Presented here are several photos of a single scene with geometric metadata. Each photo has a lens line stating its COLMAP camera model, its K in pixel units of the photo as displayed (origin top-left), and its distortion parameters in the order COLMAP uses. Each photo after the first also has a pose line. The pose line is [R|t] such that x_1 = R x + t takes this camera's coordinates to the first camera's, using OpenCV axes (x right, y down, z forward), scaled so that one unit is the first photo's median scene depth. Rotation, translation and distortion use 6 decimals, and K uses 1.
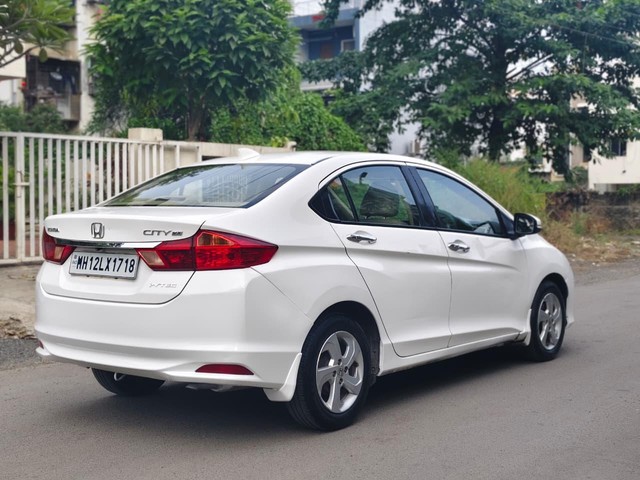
lens RADIAL K [[928.9, 0, 320.0], [0, 928.9, 240.0], [0, 0, 1]] dist [0.039230, 0.018661]
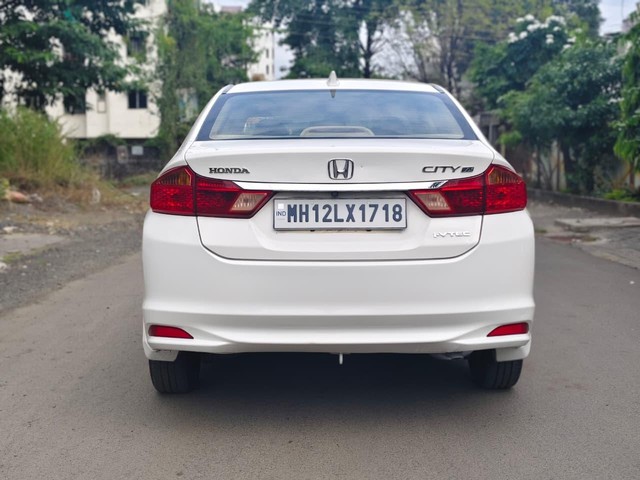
lens RADIAL K [[928.9, 0, 320.0], [0, 928.9, 240.0], [0, 0, 1]] dist [0.039230, 0.018661]
pose [[0.790120, -0.058208, 0.610182, -0.713881], [0.029496, 0.997938, 0.057004, 0.003981], [-0.612242, -0.027042, 0.790208, 0.415414]]
